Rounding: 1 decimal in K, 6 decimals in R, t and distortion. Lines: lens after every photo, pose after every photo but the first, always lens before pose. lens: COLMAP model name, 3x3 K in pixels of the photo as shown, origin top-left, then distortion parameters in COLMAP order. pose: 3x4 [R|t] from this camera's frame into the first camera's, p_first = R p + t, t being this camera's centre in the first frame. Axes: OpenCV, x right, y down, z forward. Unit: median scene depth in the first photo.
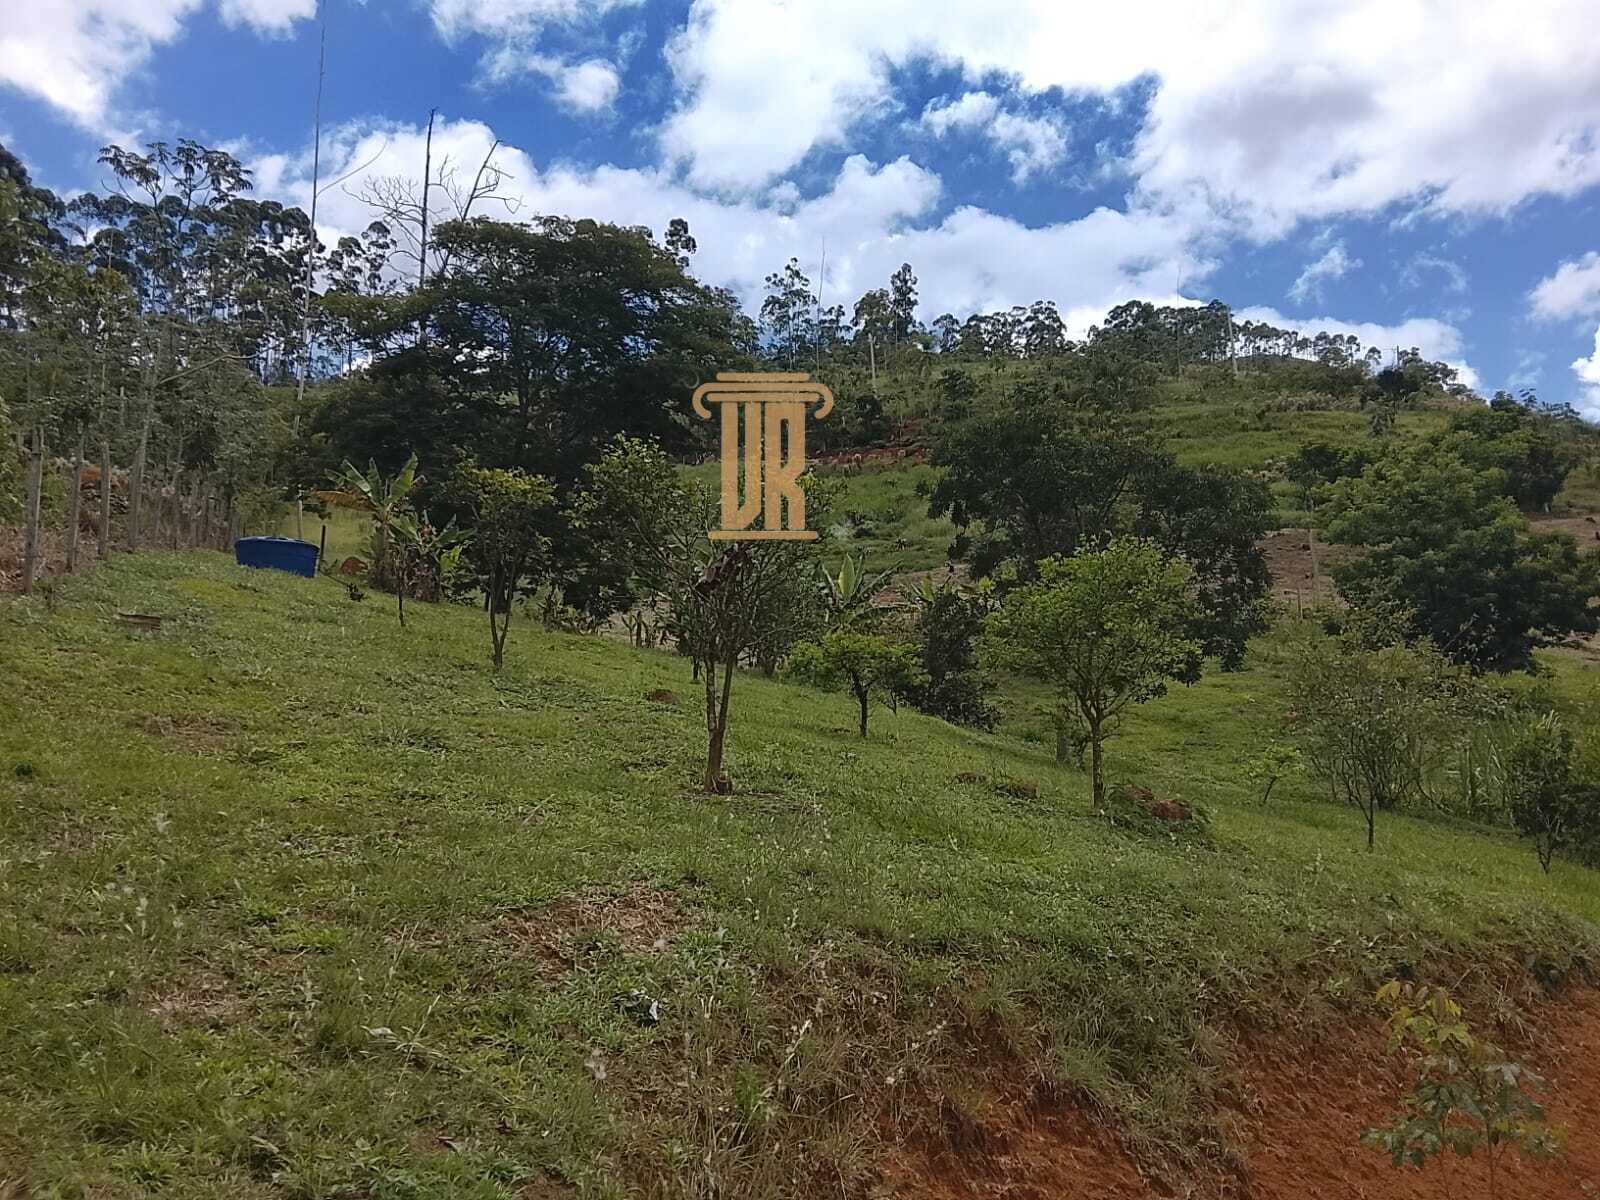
lens RADIAL K [[1225.4, 0, 805.6], [0, 1225.4, 608.5], [0, 0, 1]] dist [0.124053, -0.223700]
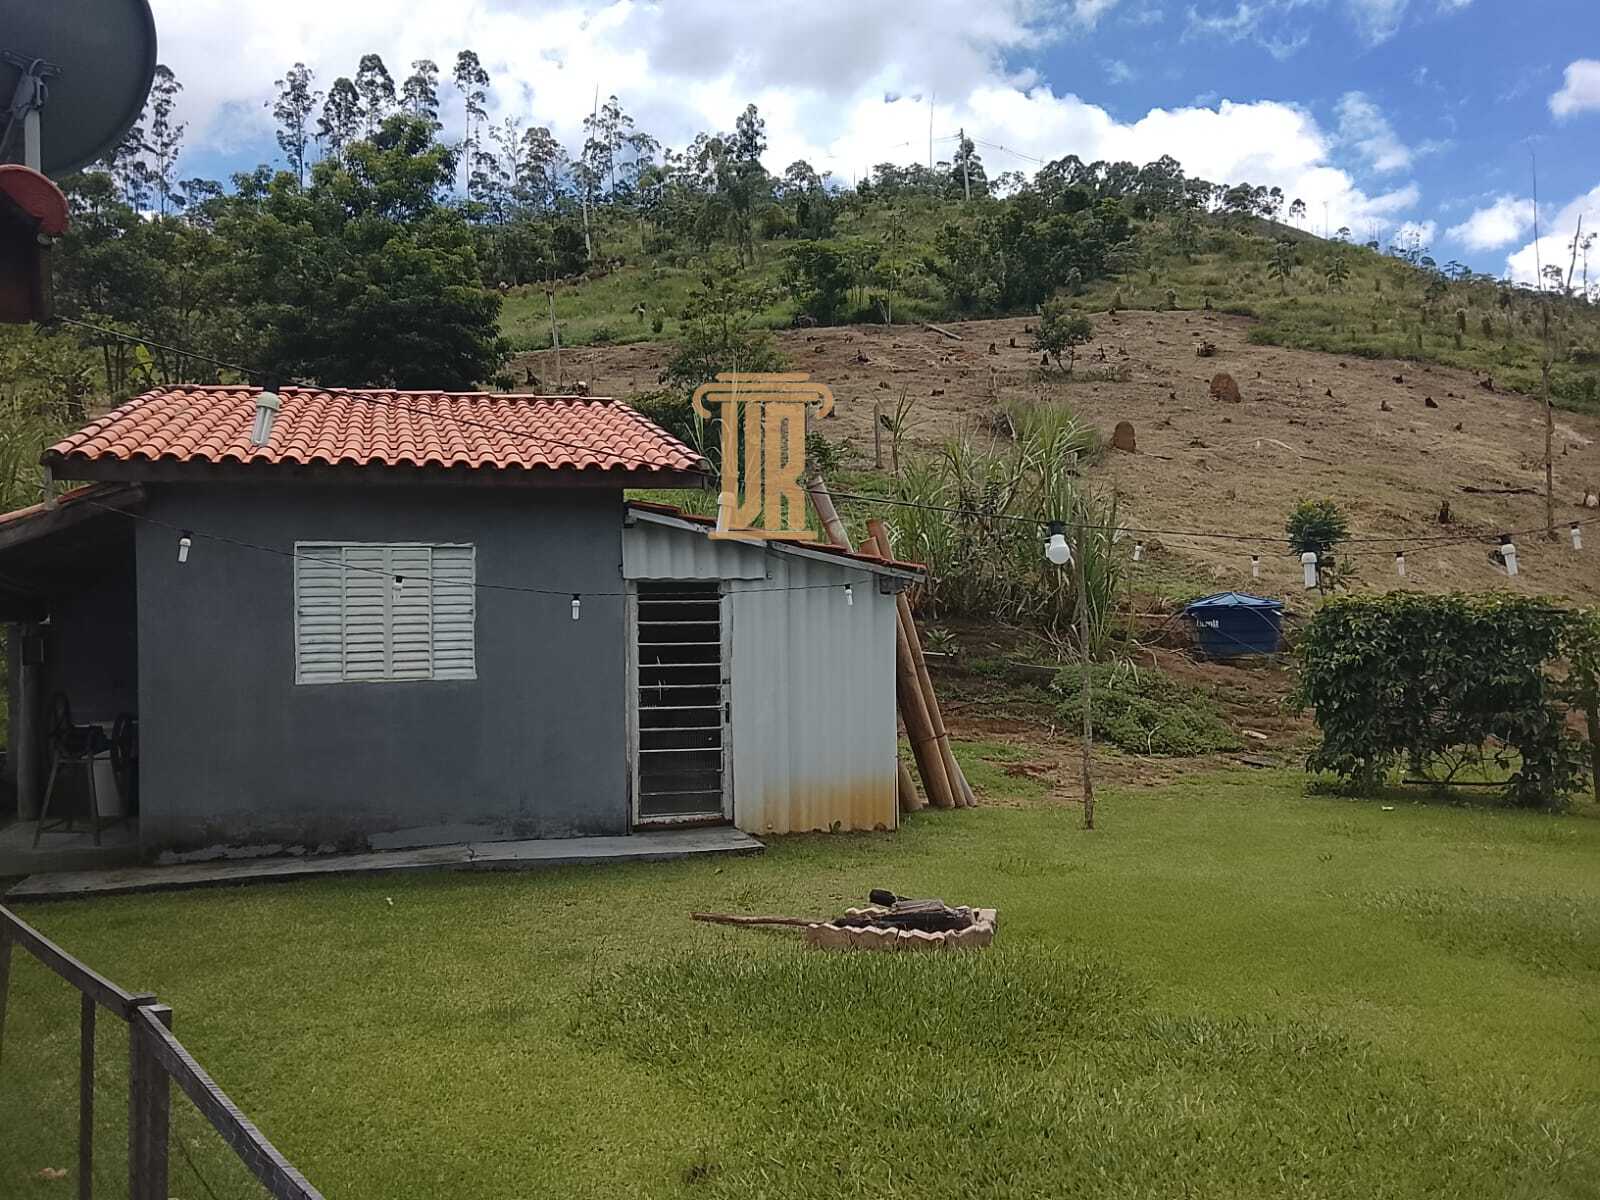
lens RADIAL K [[1225.4, 0, 805.6], [0, 1225.4, 608.5], [0, 0, 1]] dist [0.124053, -0.223700]
pose [[0.999881, -0.010894, -0.010884, 0.131629], [0.011857, 0.995622, 0.092711, 0.016476], [0.009826, -0.092829, 0.995634, 0.021324]]
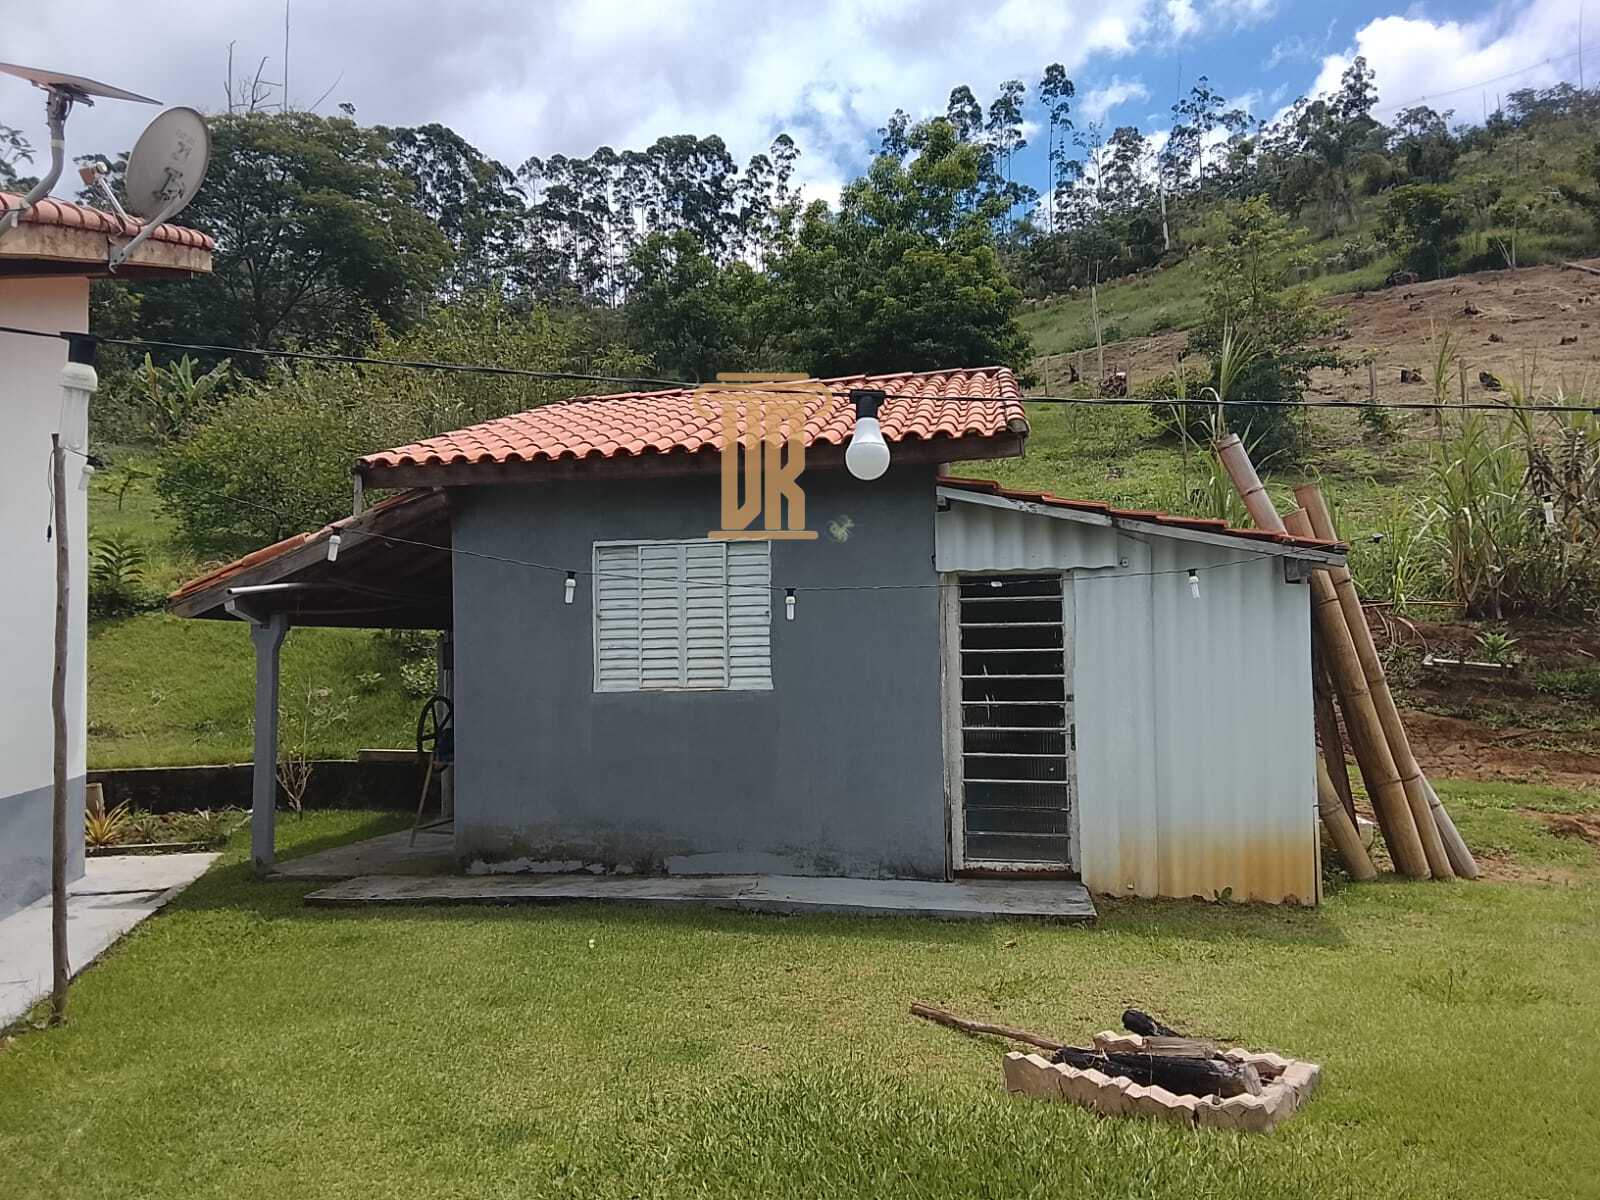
lens RADIAL K [[1233.4, 0, 815.7], [0, 1233.4, 601.5], [0, 0, 1]] dist [0.113962, -0.190055]
pose [[0.888238, -0.028064, -0.458525, 0.137336], [0.064425, 0.995878, 0.063848, 0.017529], [0.454843, -0.086253, 0.886385, 0.029406]]
